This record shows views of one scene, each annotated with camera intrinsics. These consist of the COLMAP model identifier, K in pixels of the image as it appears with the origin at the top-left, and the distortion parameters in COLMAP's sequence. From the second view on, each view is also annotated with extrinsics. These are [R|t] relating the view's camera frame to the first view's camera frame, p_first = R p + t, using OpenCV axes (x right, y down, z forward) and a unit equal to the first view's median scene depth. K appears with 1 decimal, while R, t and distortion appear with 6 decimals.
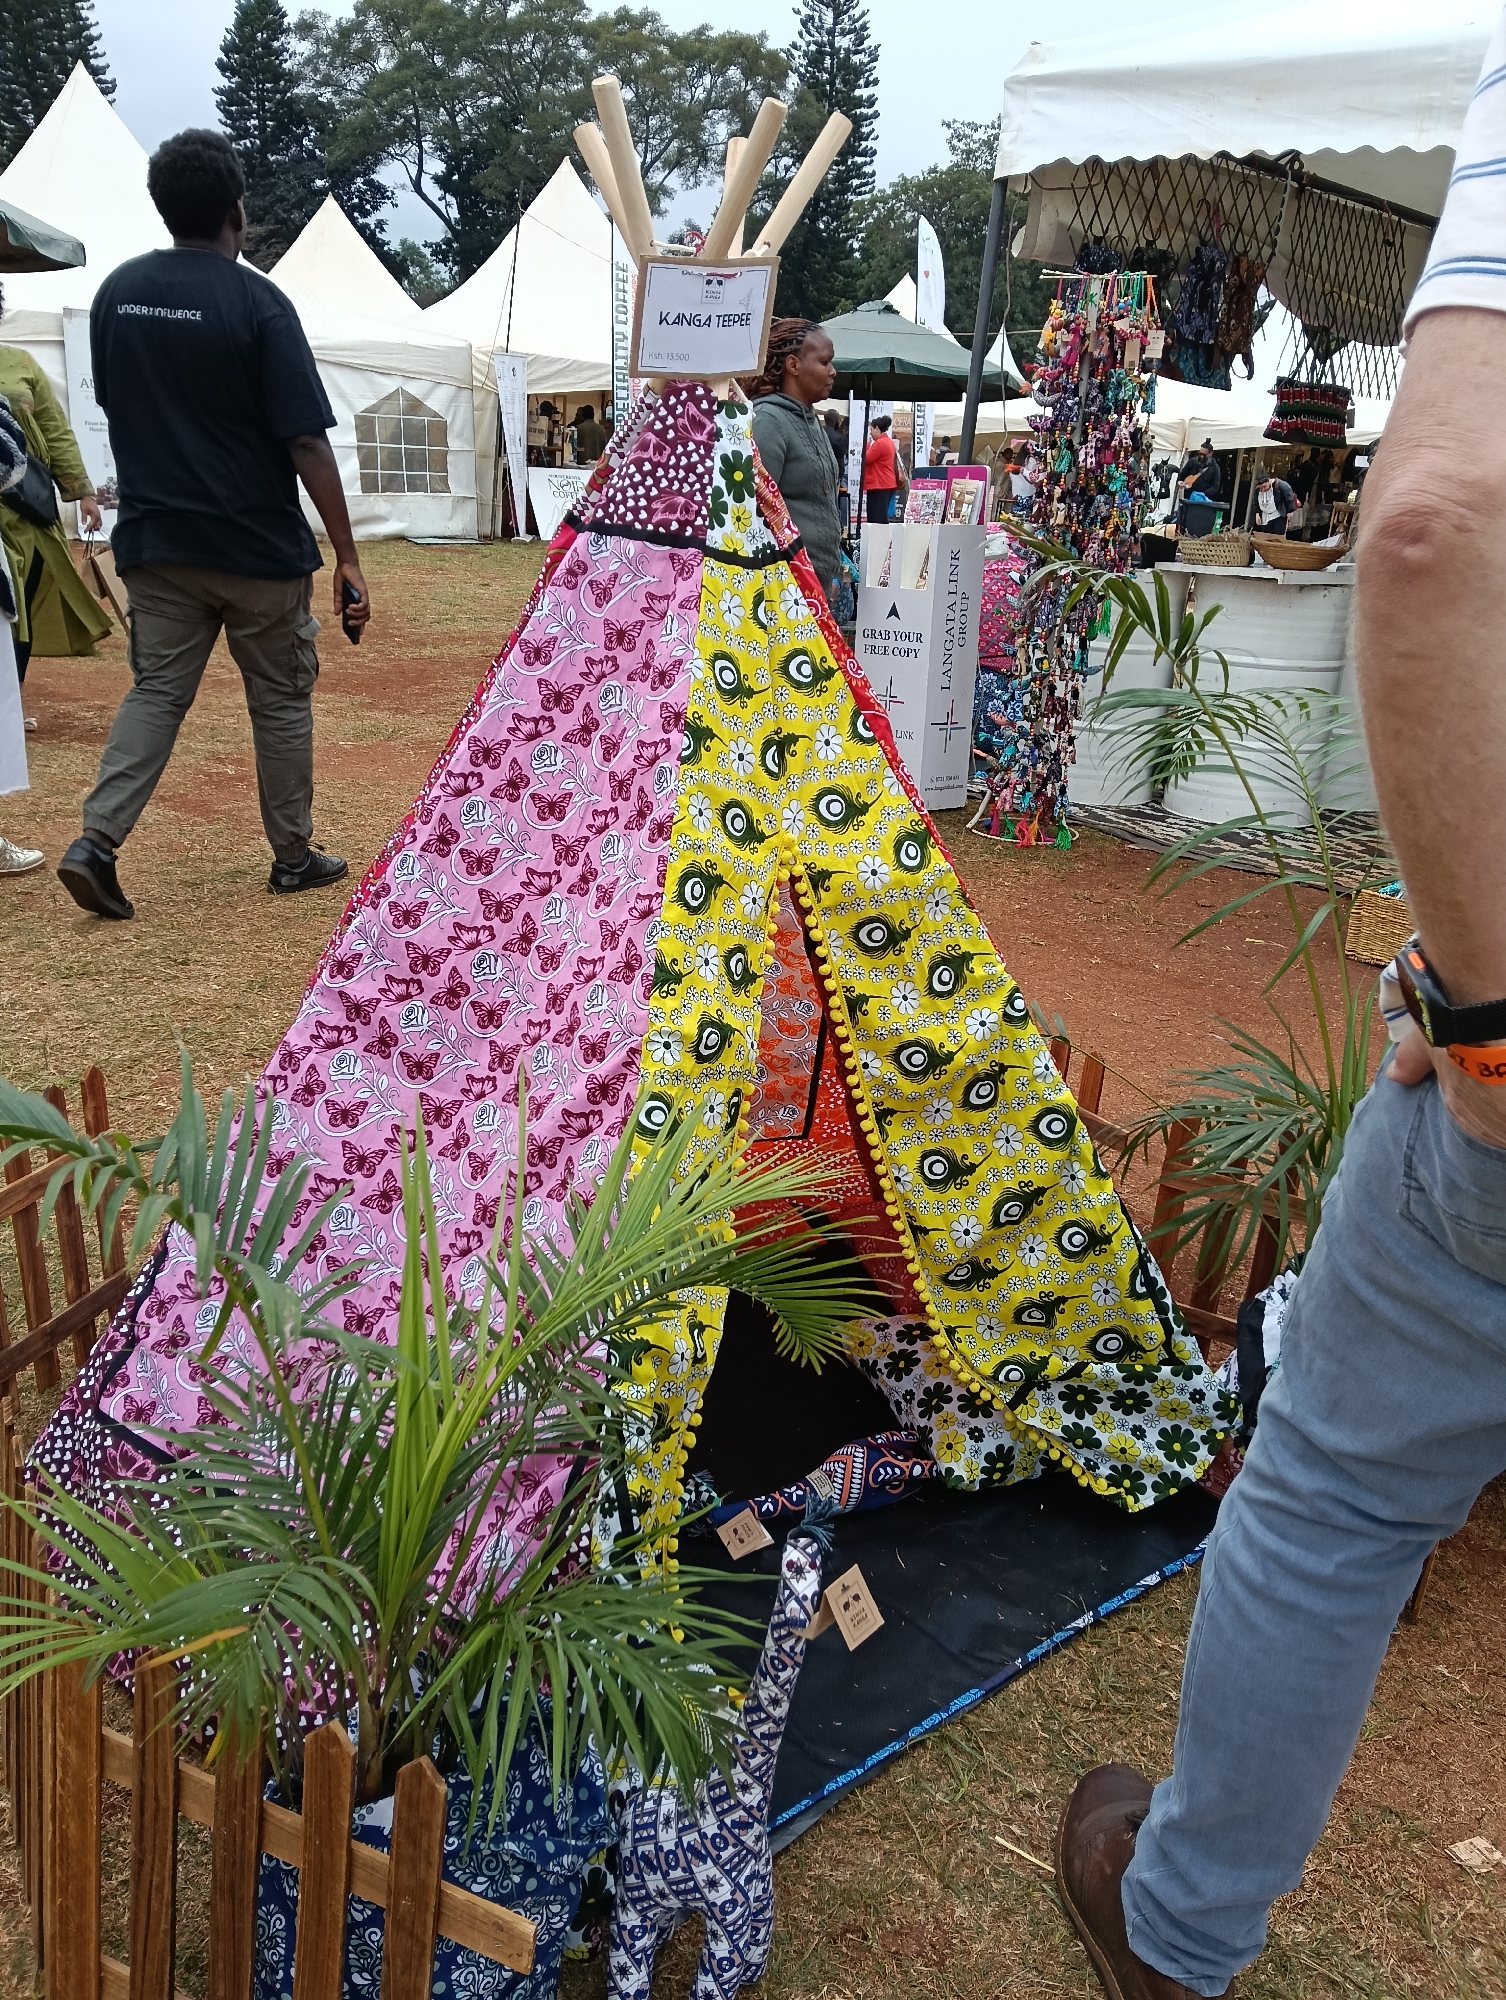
lens RADIAL K [[1589.4, 0, 755.0], [0, 1589.4, 1013.8], [0, 0, 1]] dist [0.025581, -0.072399]
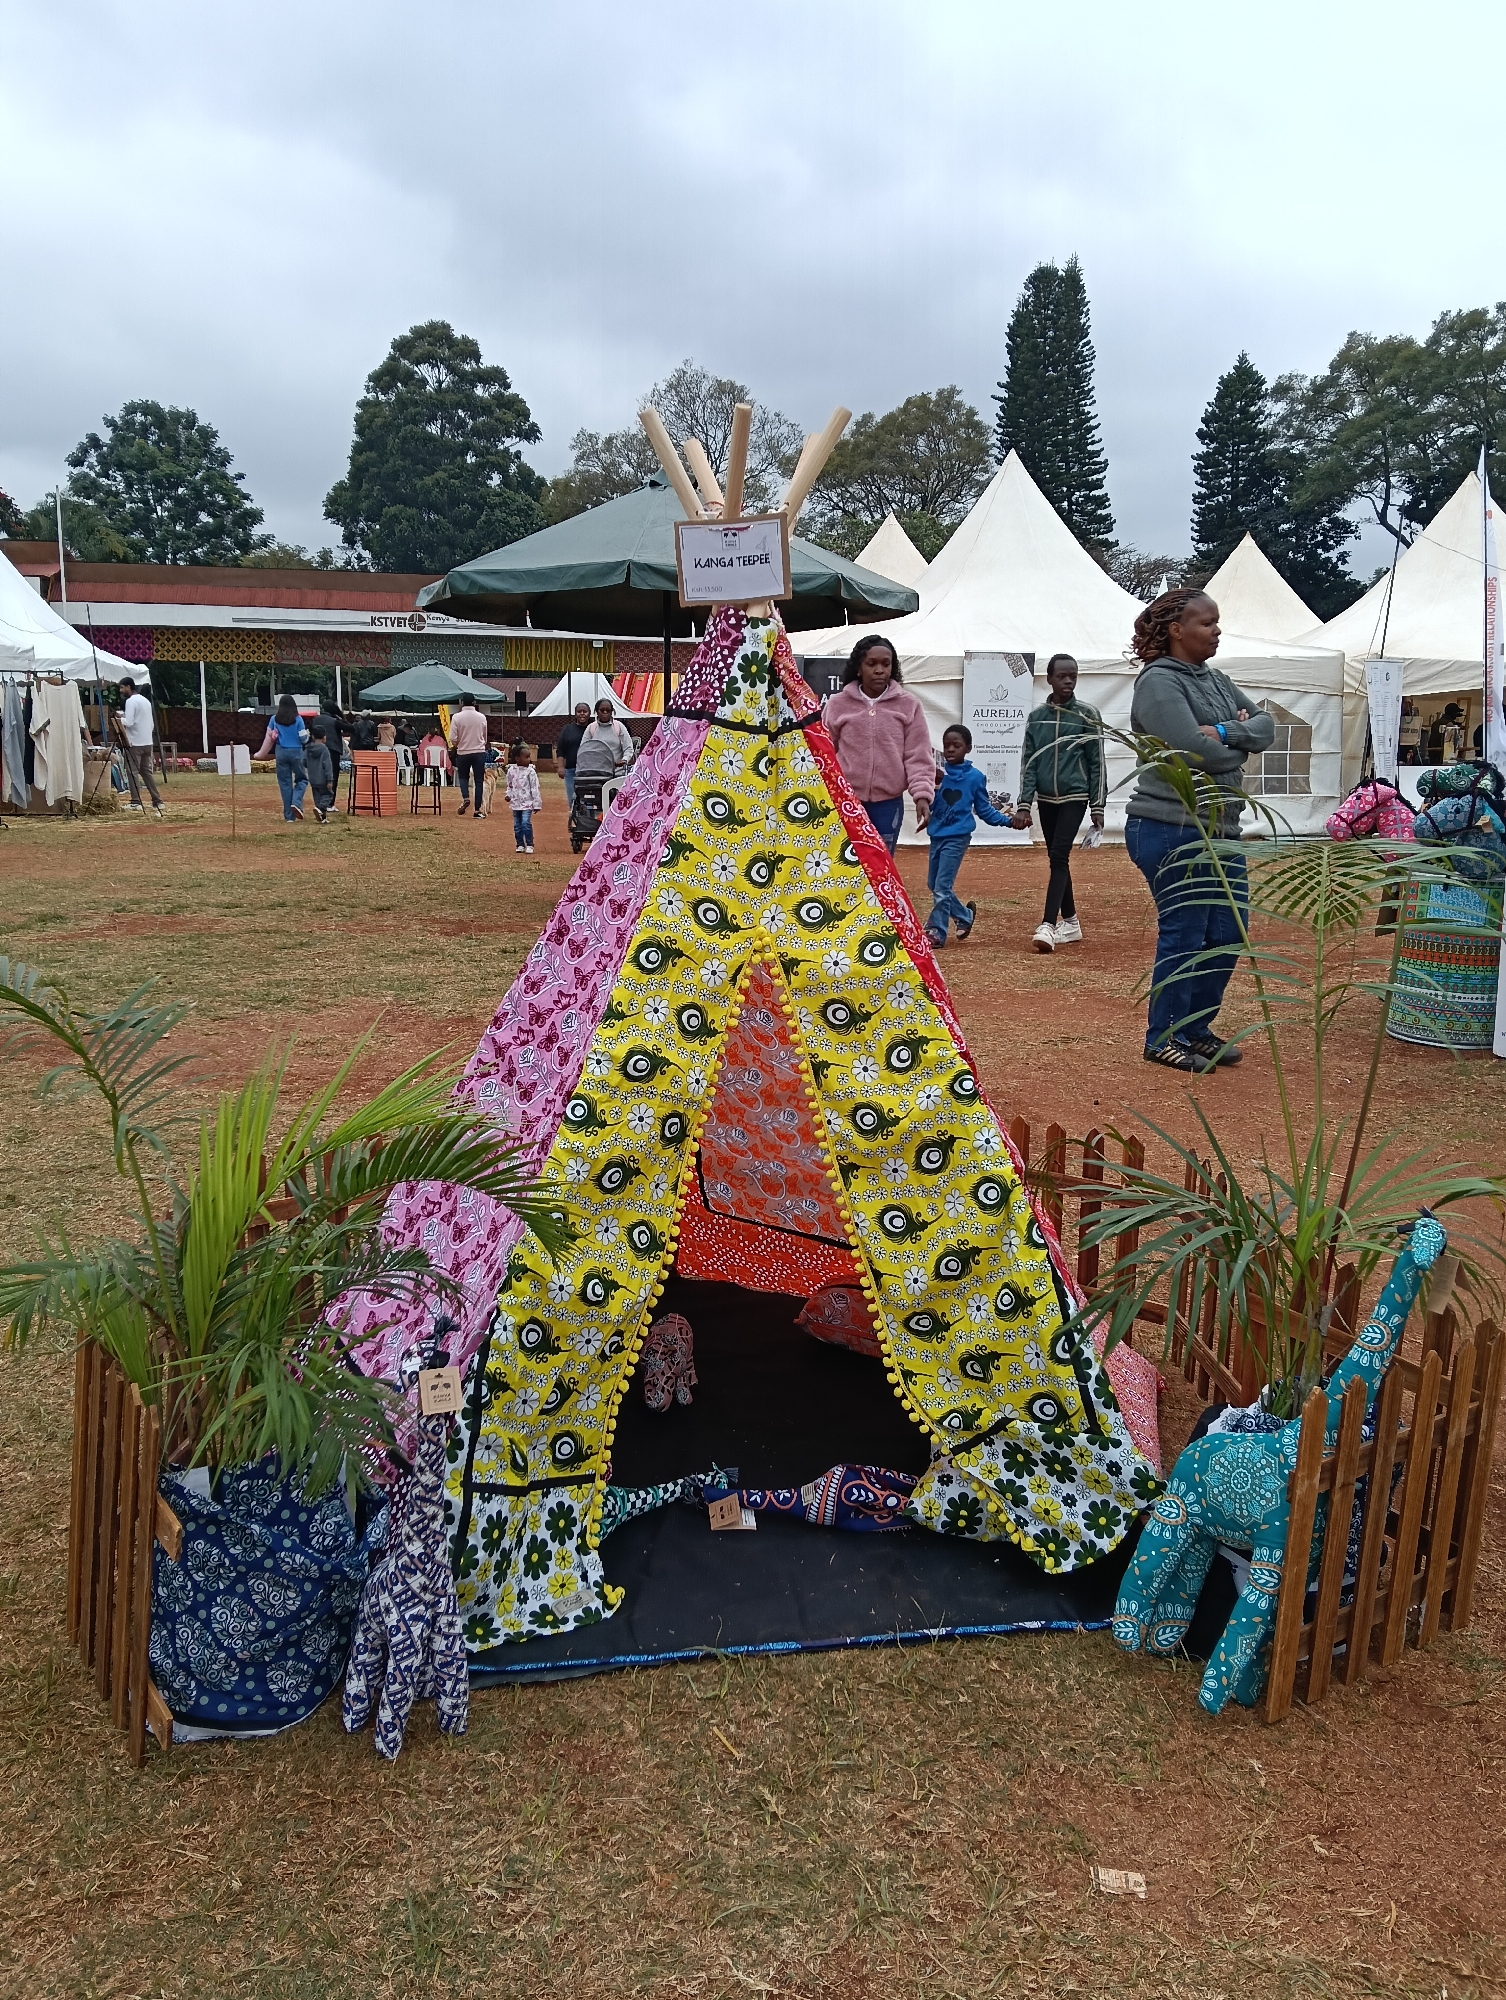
lens RADIAL K [[1589.4, 0, 755.0], [0, 1589.4, 1013.8], [0, 0, 1]] dist [0.025581, -0.072399]
pose [[0.848901, 0.034187, -0.527444, 0.667326], [-0.132666, 0.979742, -0.150018, 0.143039], [0.511631, 0.197324, 0.836240, -0.069111]]
